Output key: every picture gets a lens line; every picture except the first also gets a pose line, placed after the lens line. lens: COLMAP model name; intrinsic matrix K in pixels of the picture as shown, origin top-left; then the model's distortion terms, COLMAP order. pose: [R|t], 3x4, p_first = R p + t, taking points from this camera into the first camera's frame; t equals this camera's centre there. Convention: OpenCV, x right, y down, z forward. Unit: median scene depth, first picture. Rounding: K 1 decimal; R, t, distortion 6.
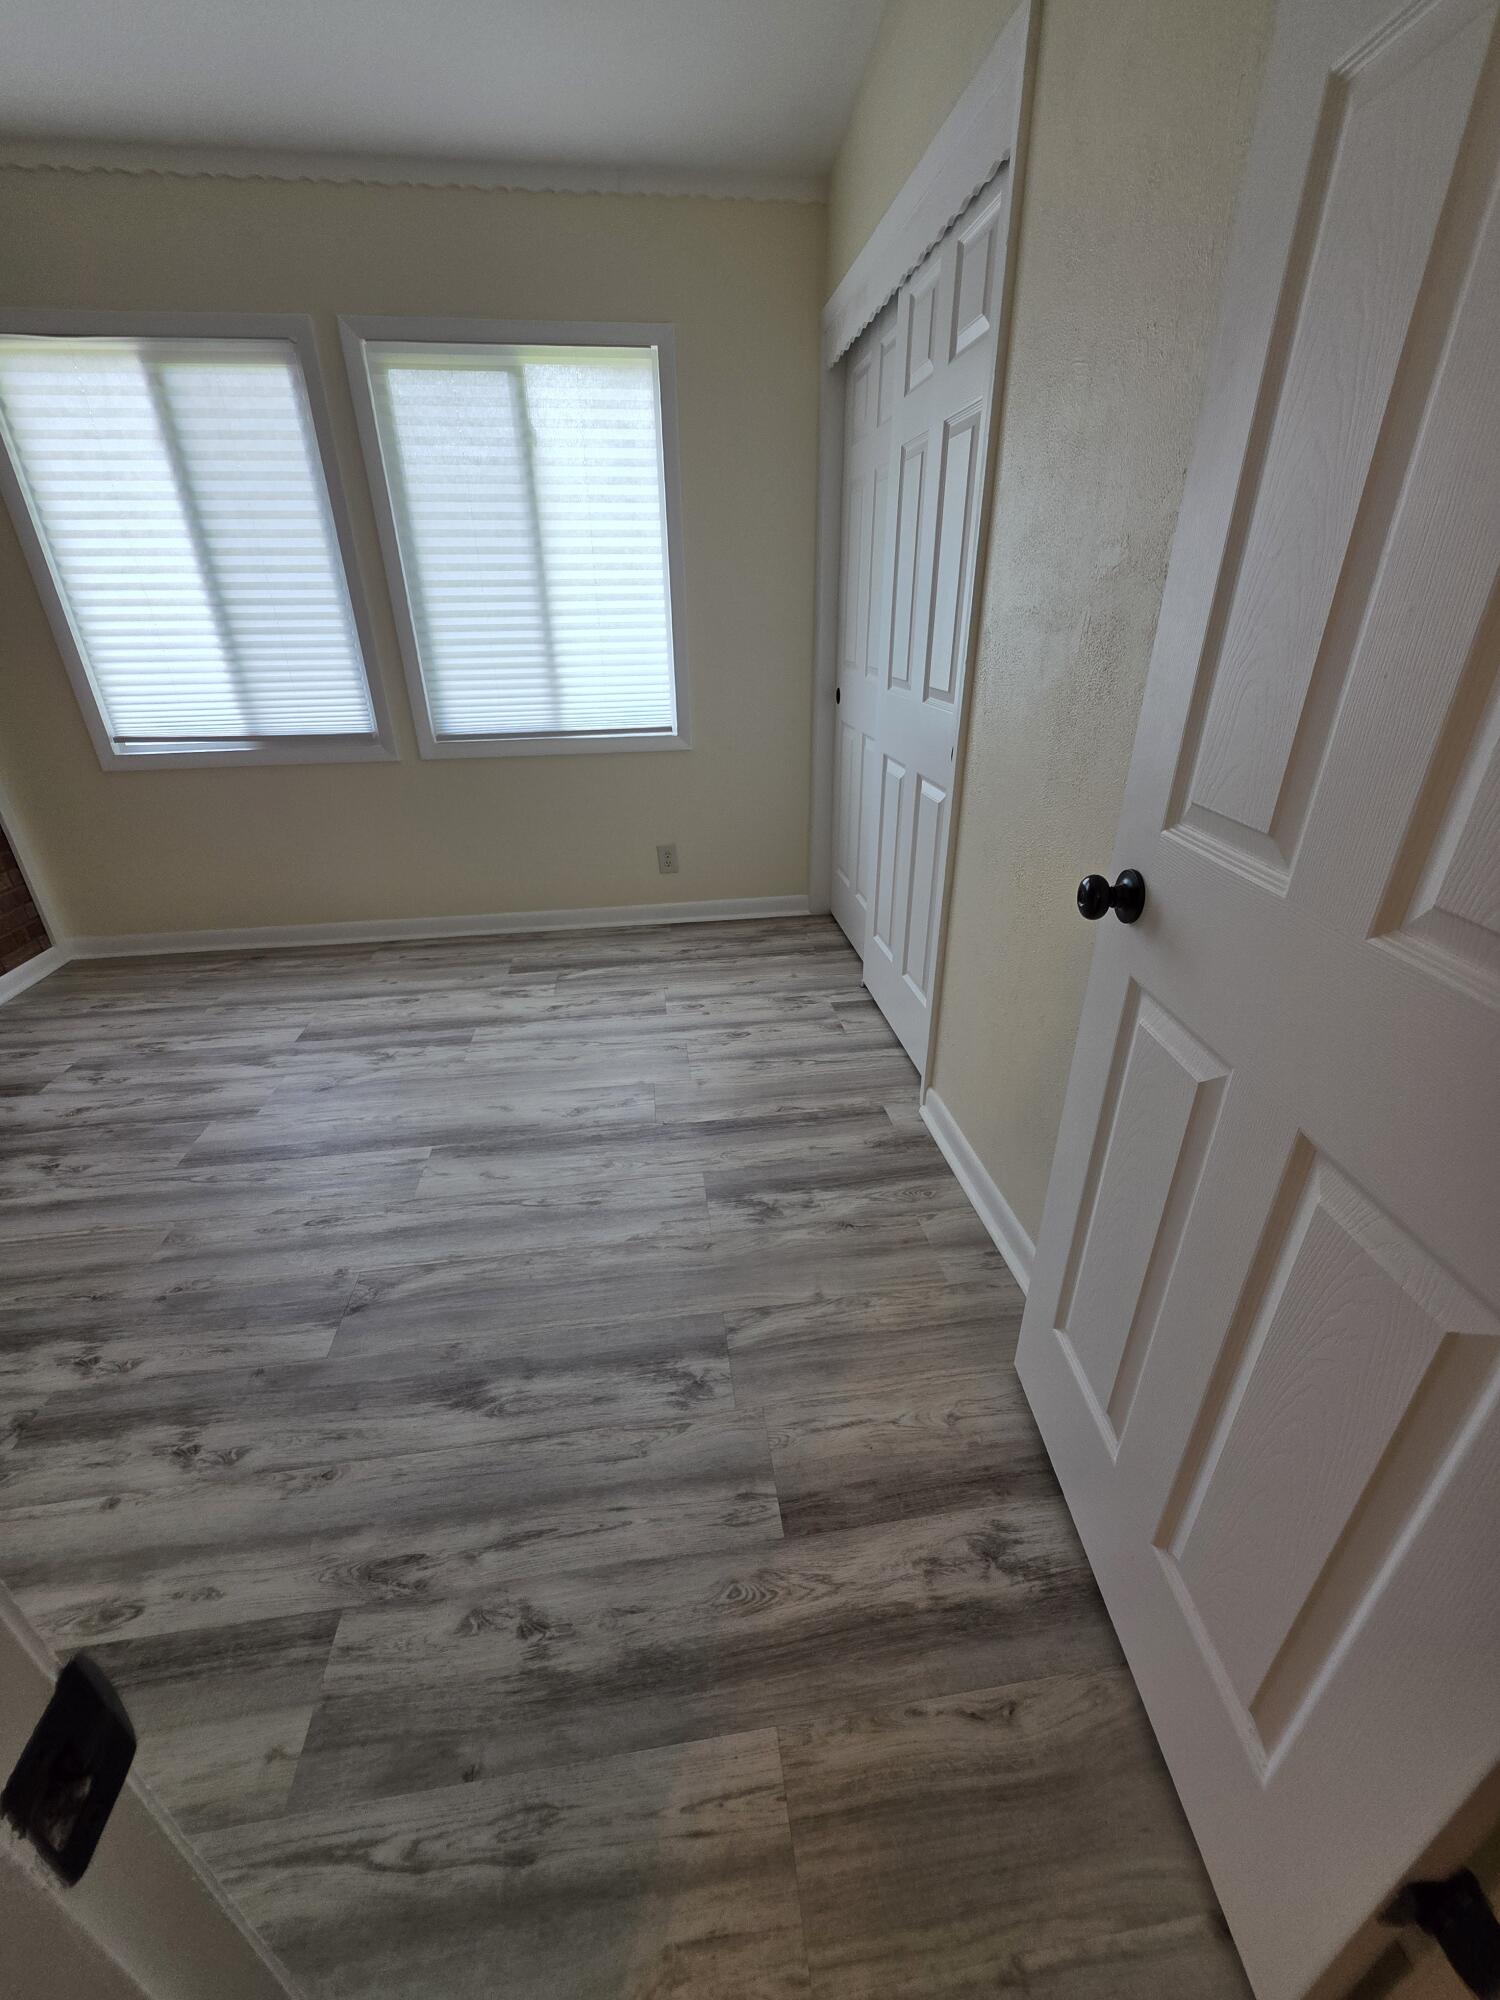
lens RADIAL K [[776.4, 0, 760.1], [0, 776.4, 990.6], [0, 0, 1]] dist [0.003254, 0.001038]
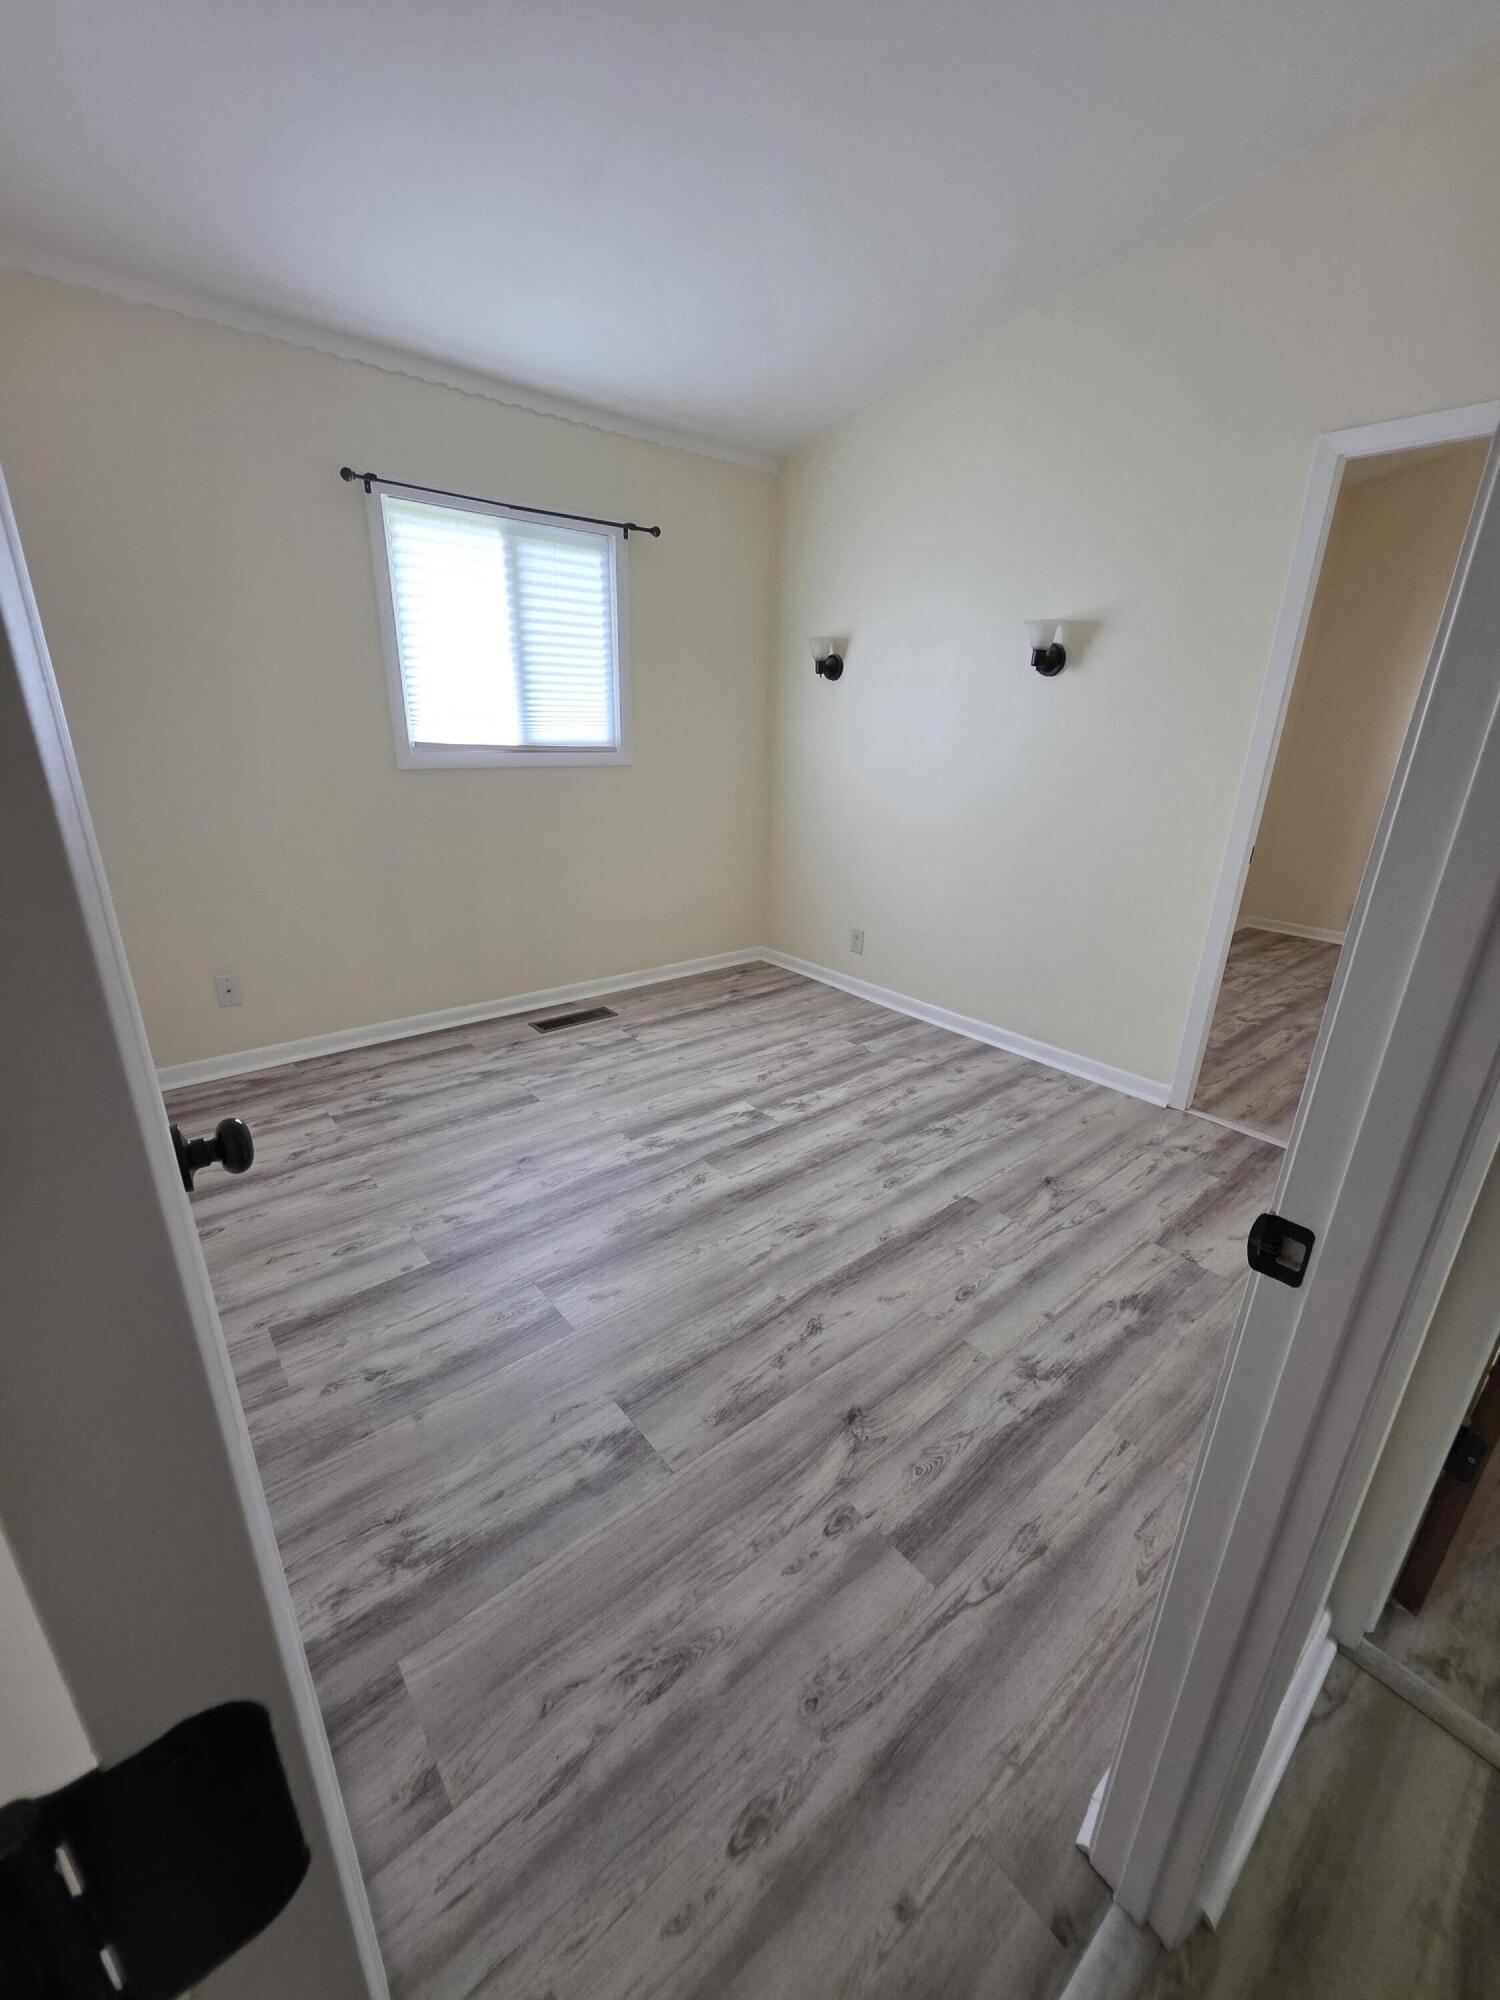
lens RADIAL K [[776.4, 0, 780.9], [0, 776.4, 998.0], [0, 0, 1]] dist [0.003254, 0.001038]
pose [[0.840378, -0.139770, 0.523669, -1.304547], [0.206456, 0.975888, -0.070849, 0.108252], [-0.501139, 0.167654, 0.848971, -0.157798]]
